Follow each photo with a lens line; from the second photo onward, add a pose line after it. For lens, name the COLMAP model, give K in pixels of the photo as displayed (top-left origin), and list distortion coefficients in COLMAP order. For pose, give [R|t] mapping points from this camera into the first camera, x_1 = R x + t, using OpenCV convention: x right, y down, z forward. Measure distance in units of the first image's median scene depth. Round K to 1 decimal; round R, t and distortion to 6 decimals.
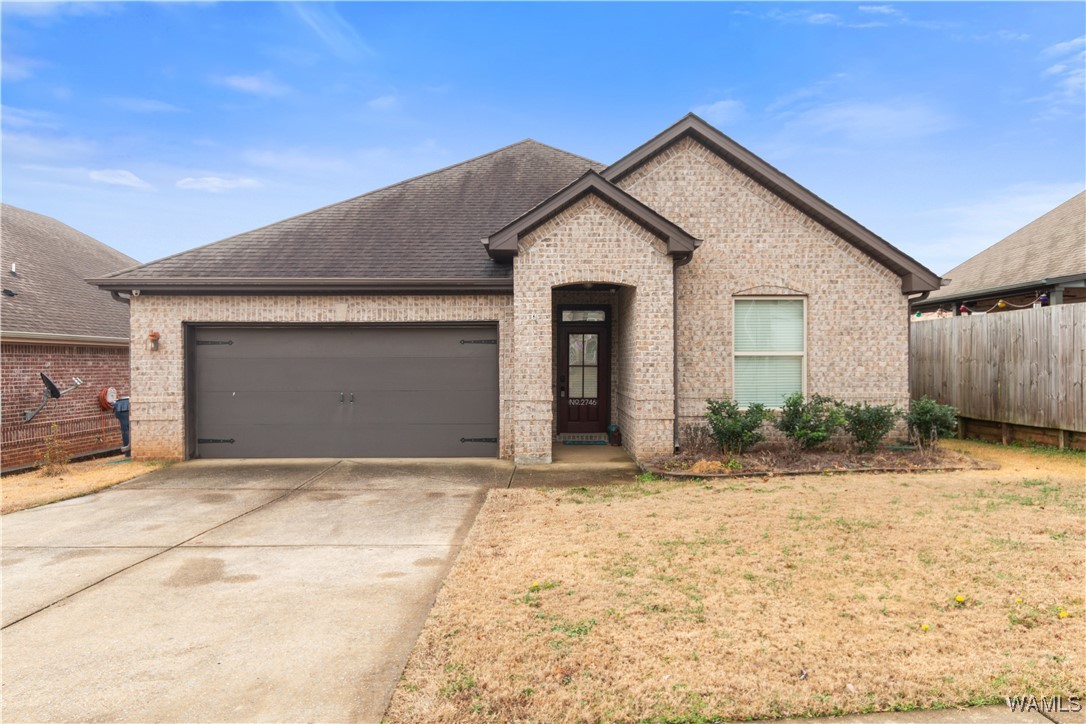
lens RADIAL K [[661.9, 0, 544.5], [0, 661.9, 353.0], [0, 0, 1]] dist [0.005917, -0.000536]
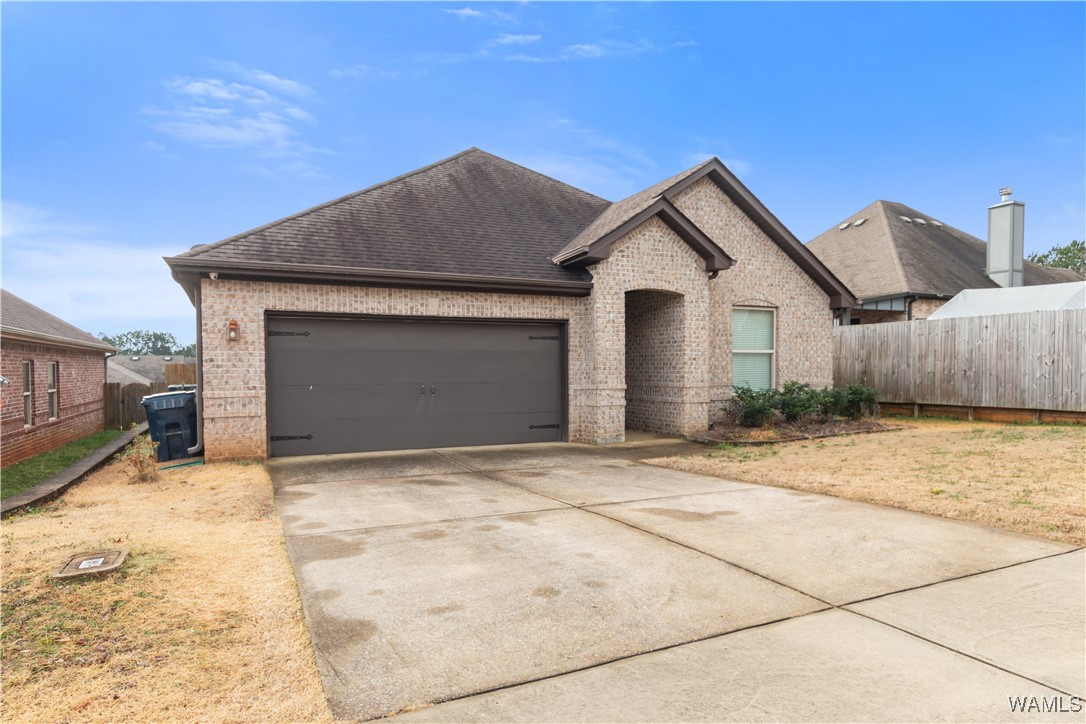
lens RADIAL K [[659.2, 0, 543.0], [0, 659.2, 372.9], [0, 0, 1]] dist [0.004975, 0.000372]
pose [[0.908821, -0.003055, 0.417175, -0.578073], [-0.005452, 0.999801, 0.019199, 0.020881], [-0.417150, -0.019722, 0.908624, -0.002169]]
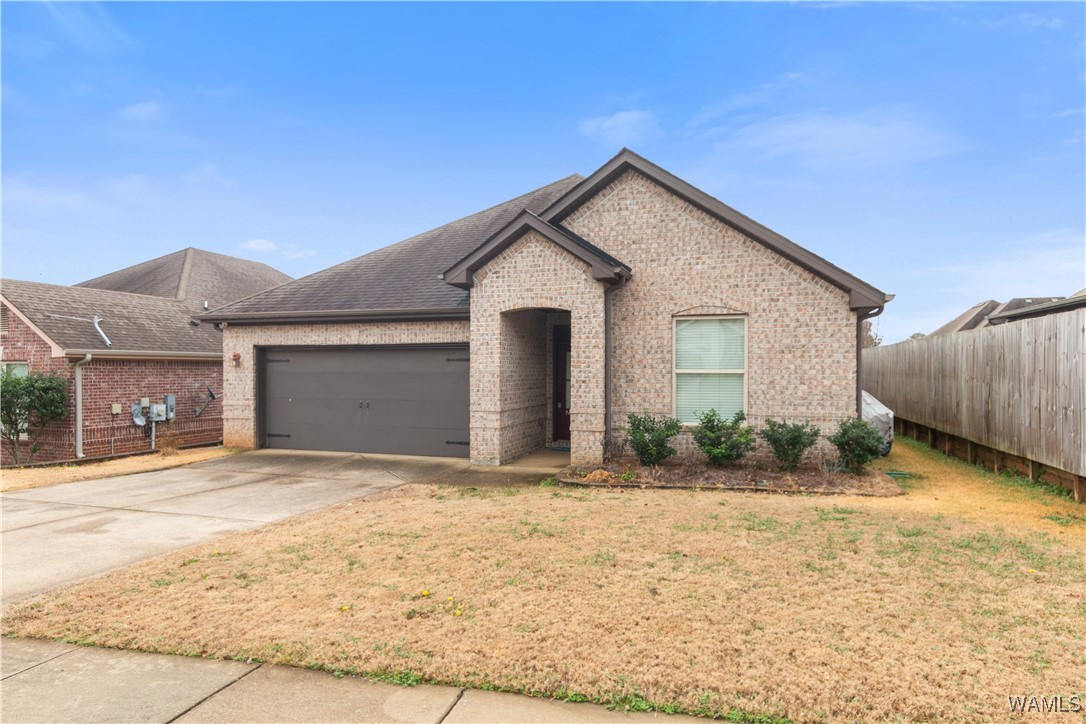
lens RADIAL K [[613.1, 0, 543.0], [0, 613.1, 362.0], [0, 0, 1]] dist [0.009820, 0.001743]
pose [[0.949053, 0.000111, -0.315118, 0.397521], [0.000332, 0.999999, 0.001351, -0.015061], [0.315118, -0.001386, 0.949052, 0.008466]]
